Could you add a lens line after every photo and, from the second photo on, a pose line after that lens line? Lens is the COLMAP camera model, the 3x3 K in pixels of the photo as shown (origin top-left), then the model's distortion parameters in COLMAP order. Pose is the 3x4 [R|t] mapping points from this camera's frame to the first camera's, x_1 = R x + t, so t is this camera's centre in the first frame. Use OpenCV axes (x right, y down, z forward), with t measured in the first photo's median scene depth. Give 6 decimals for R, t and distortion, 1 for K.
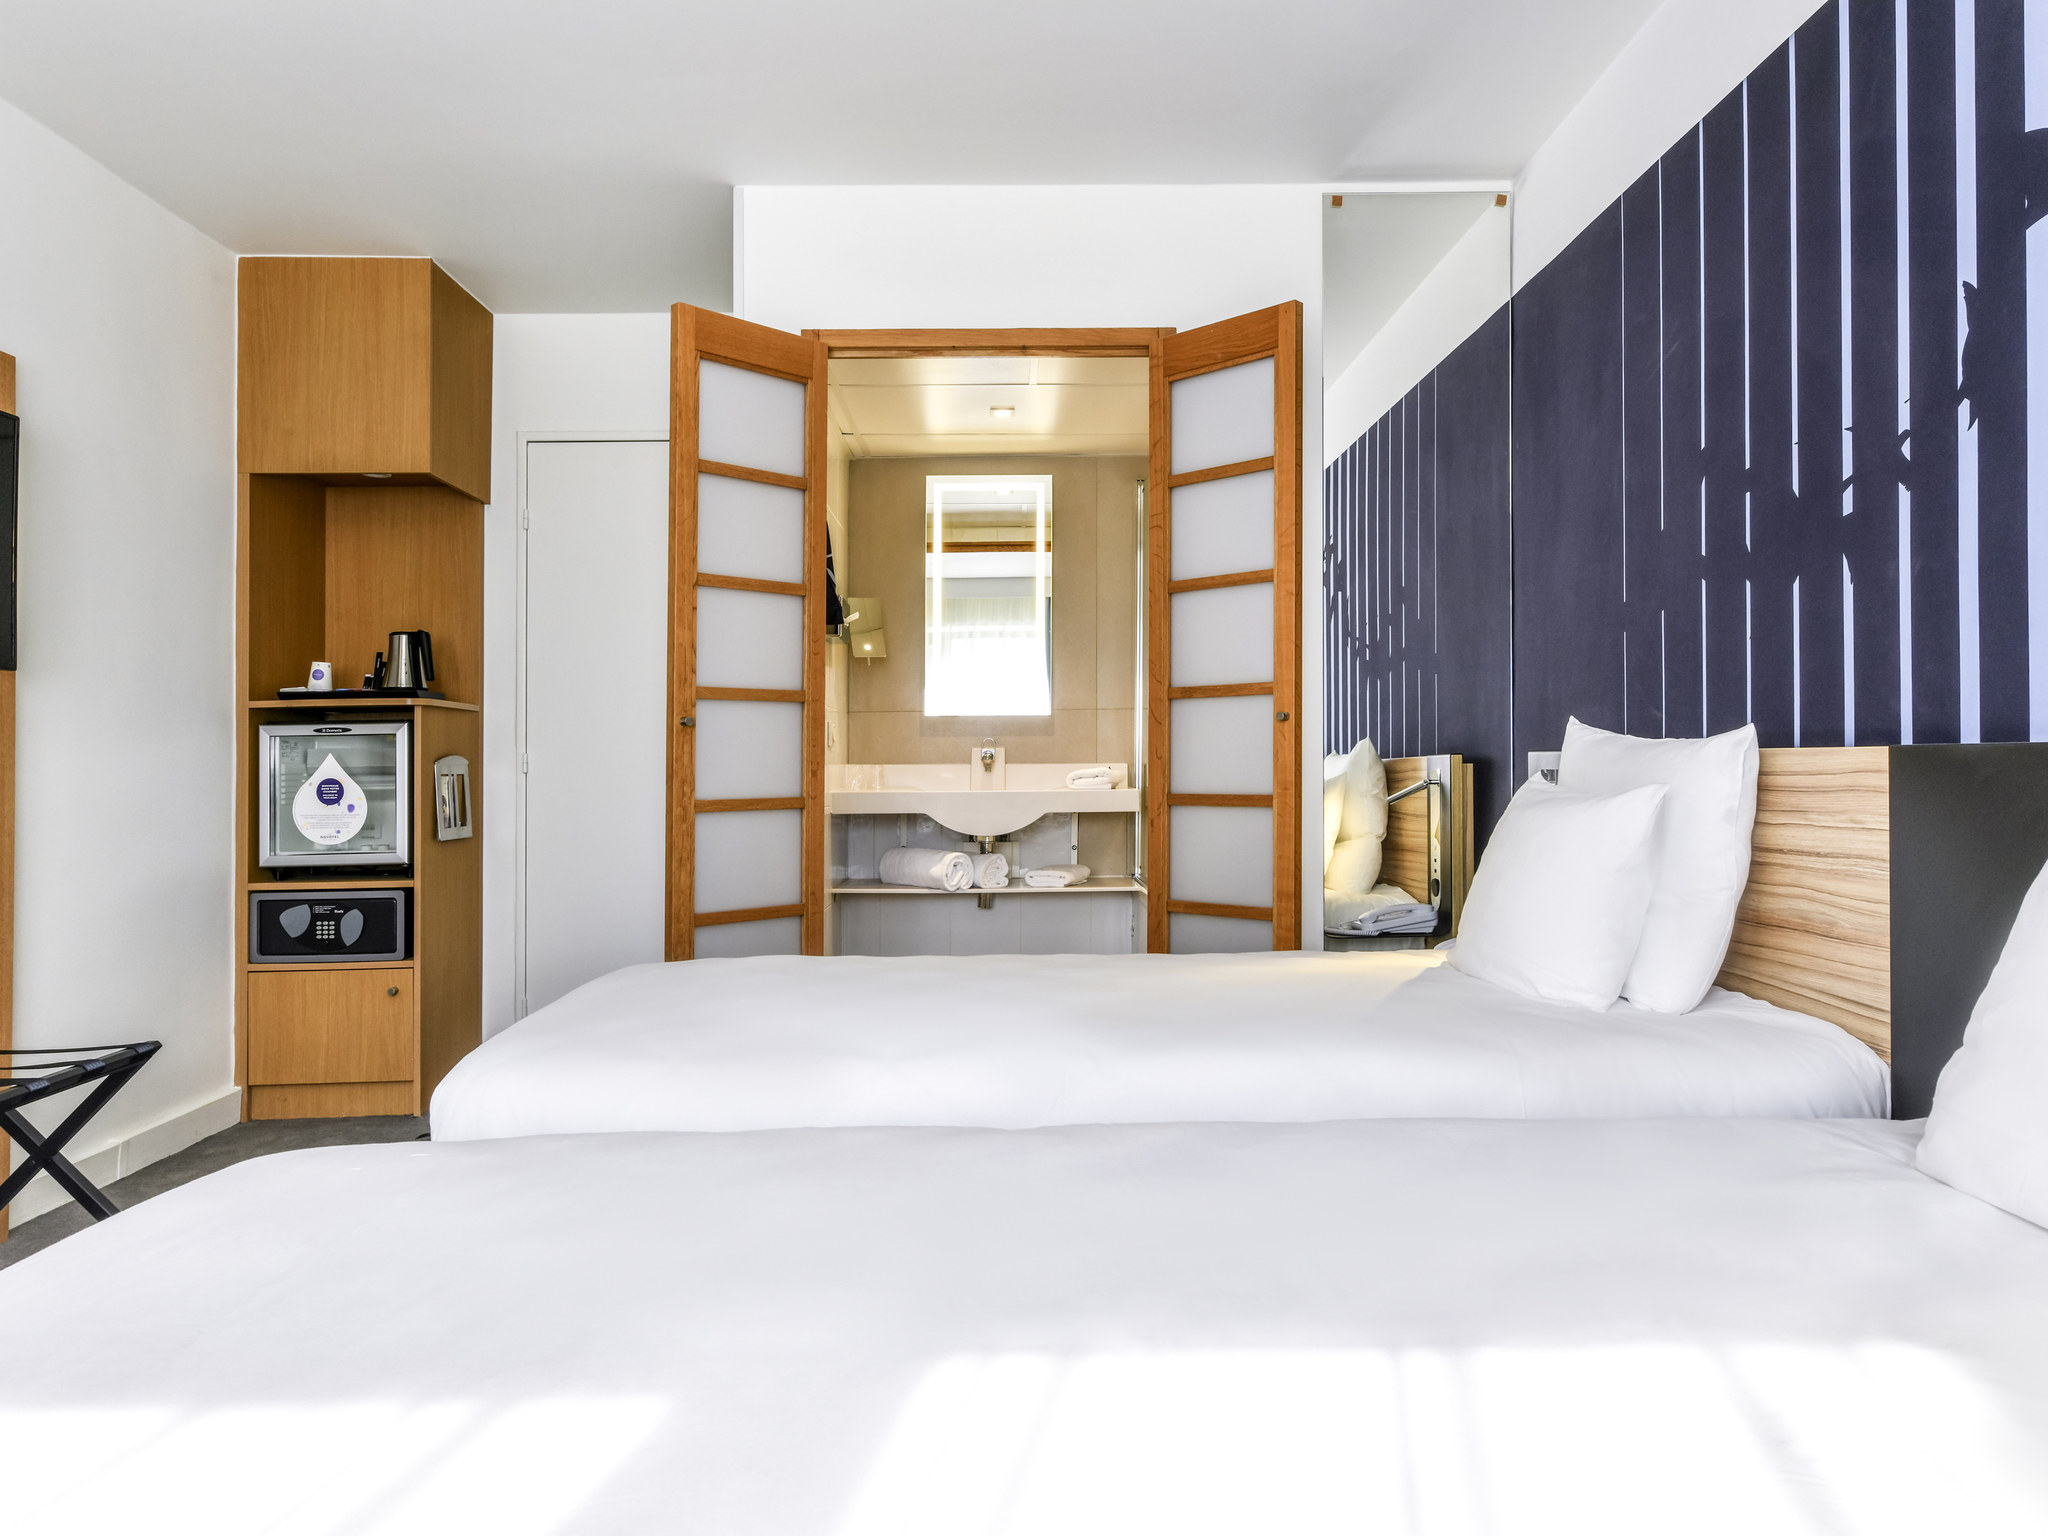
lens RADIAL K [[1351.3, 0, 1021.5], [0, 1351.3, 741.1], [0, 0, 1]] dist [-0.002883, 0.000743]
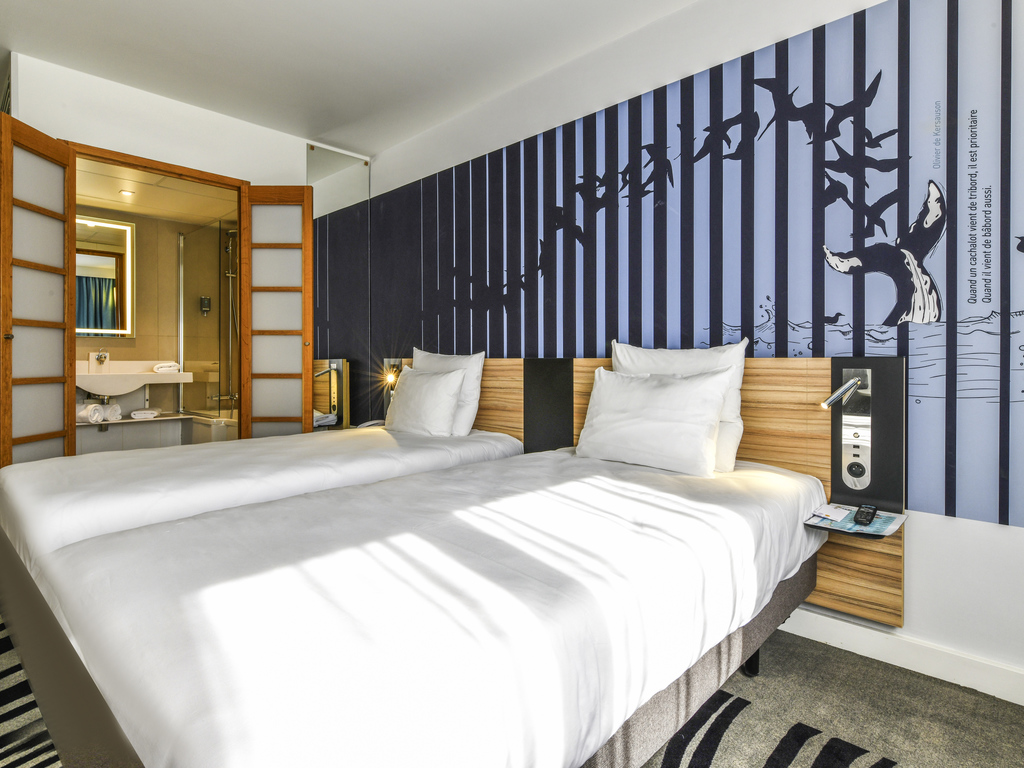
lens RADIAL K [[541.6, 0, 515.2], [0, 541.6, 352.1], [0, 0, 1]] dist [-0.002072, -0.000466]
pose [[0.706205, 0.021156, 0.707692, -0.306422], [-0.018832, 0.999761, -0.011094, 0.002189], [-0.707757, -0.005492, 0.706434, -0.036601]]
